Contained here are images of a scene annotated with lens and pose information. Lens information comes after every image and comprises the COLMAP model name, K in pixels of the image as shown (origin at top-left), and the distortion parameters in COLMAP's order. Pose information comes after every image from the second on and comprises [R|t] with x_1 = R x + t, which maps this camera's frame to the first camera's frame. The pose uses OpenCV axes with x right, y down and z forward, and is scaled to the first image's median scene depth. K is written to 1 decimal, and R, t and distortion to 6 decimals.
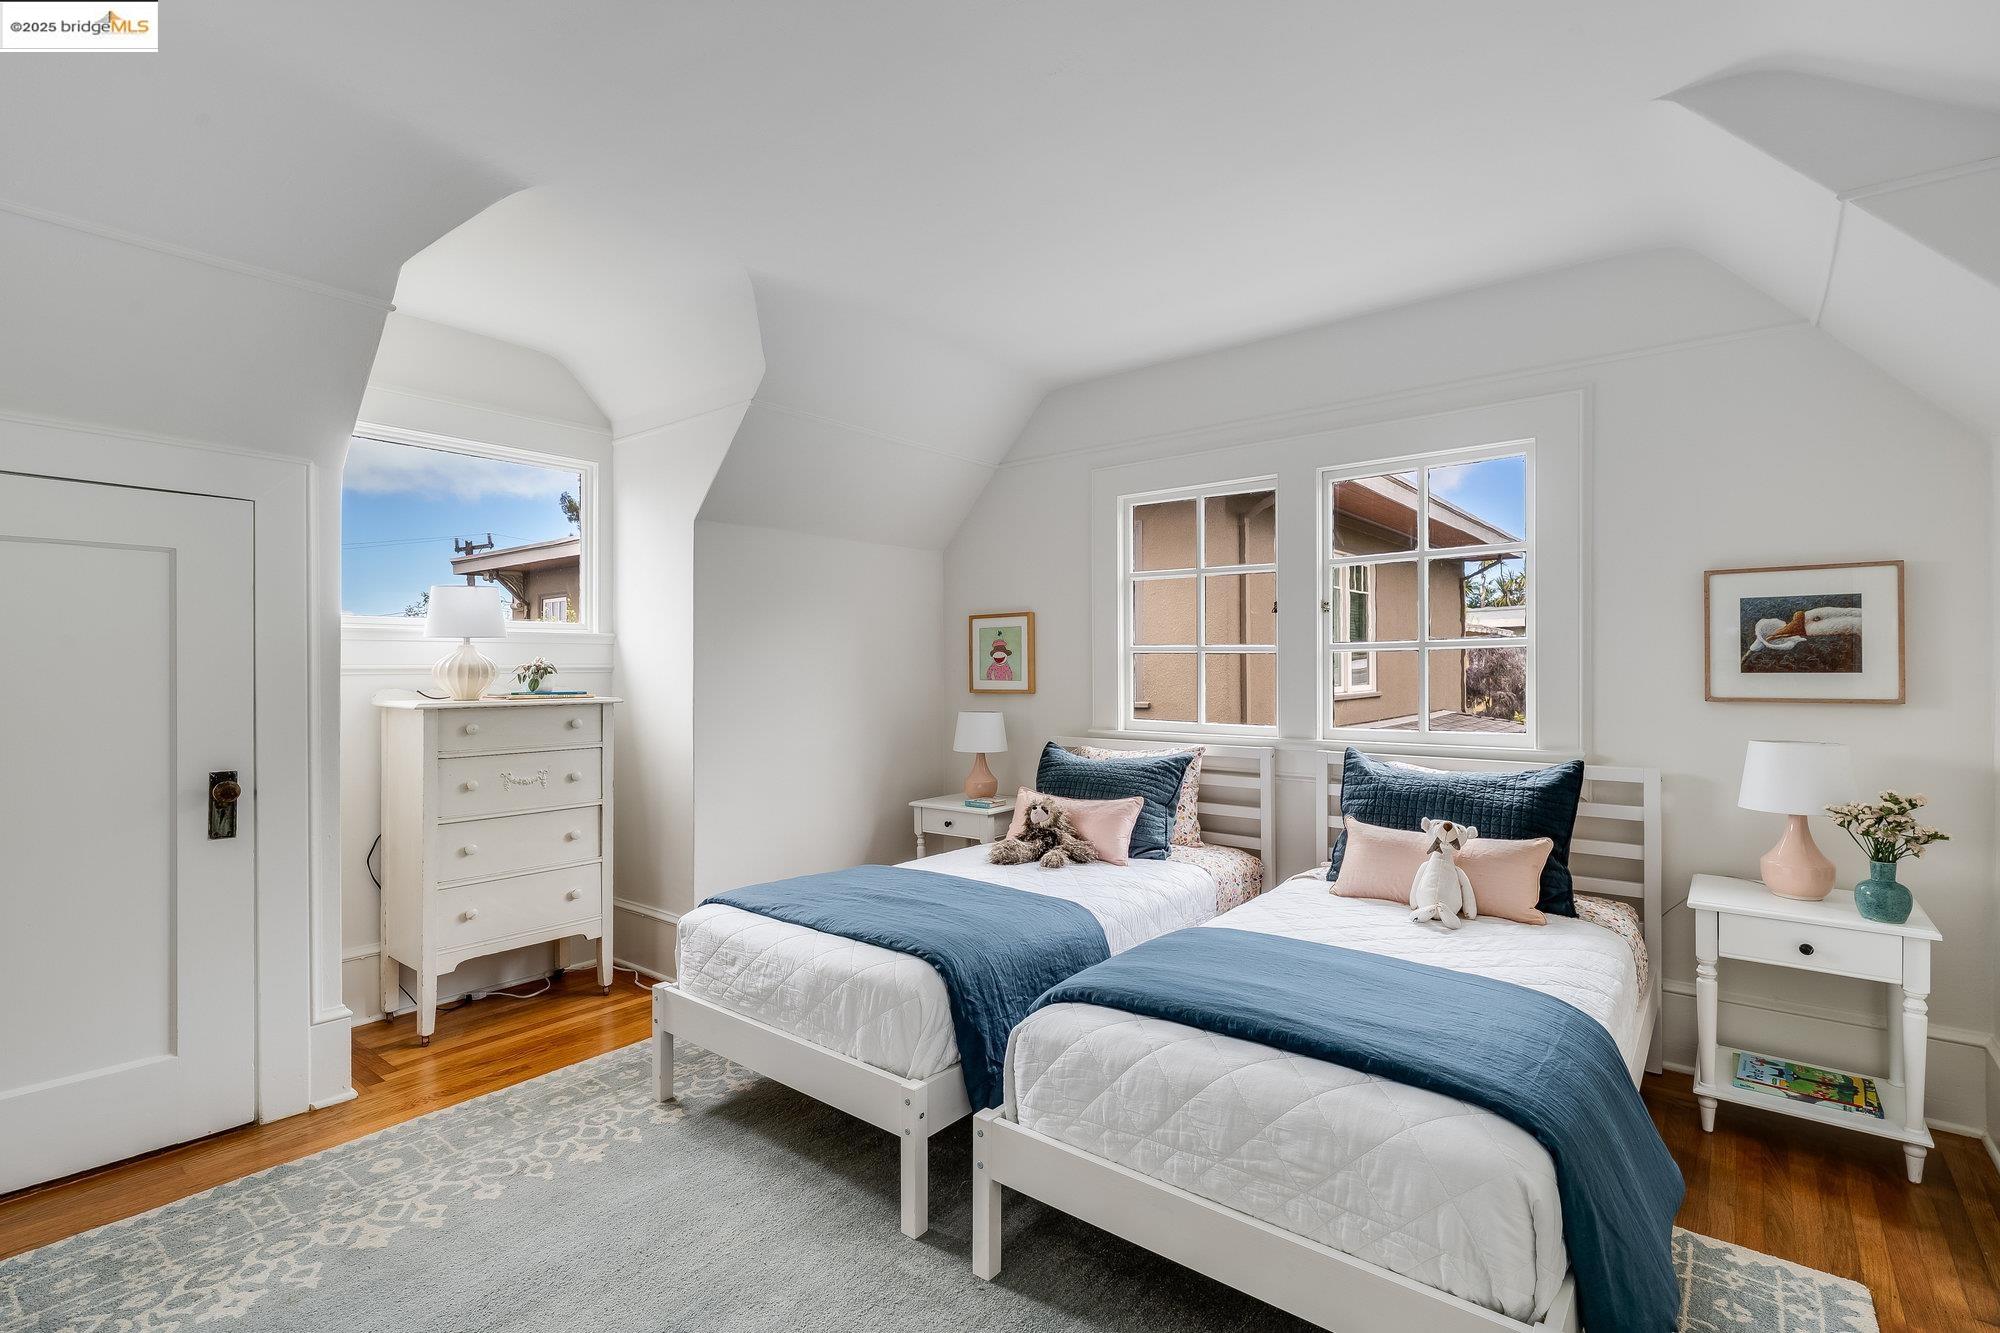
lens RADIAL K [[921.3, 0, 1011.6], [0, 921.3, 665.5], [0, 0, 1]] dist [0.001993, 0.000377]
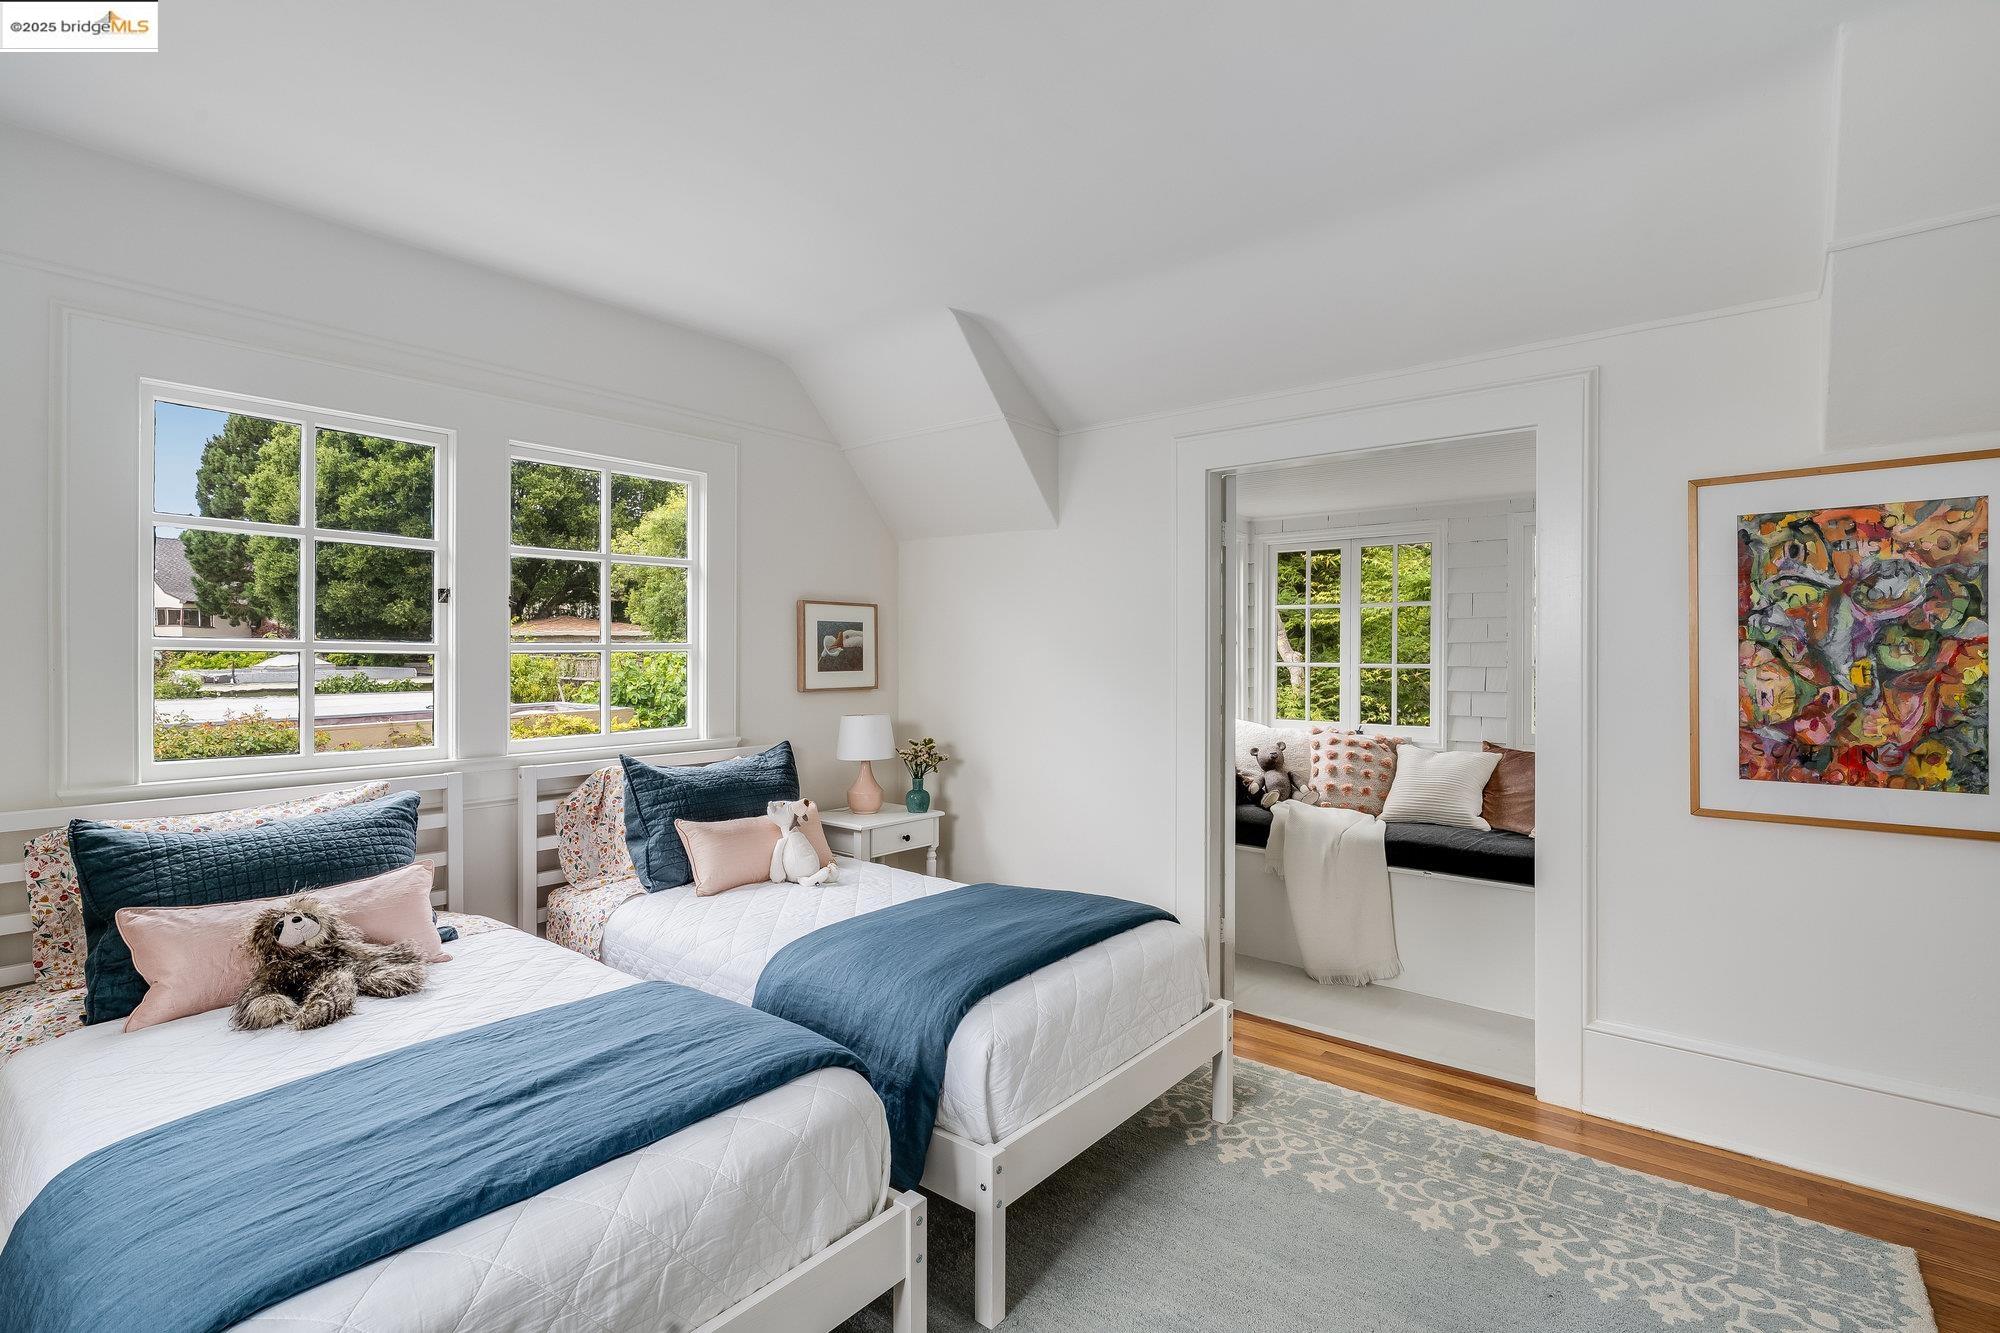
lens RADIAL K [[921.3, 0, 1008.0], [0, 921.3, 663.6], [0, 0, 1]] dist [0.001993, 0.000377]
pose [[0.016467, -0.002210, 0.999862, -0.726835], [0.000051, 0.999998, 0.002209, -0.008404], [-0.999864, 0.000014, 0.016467, 0.727175]]
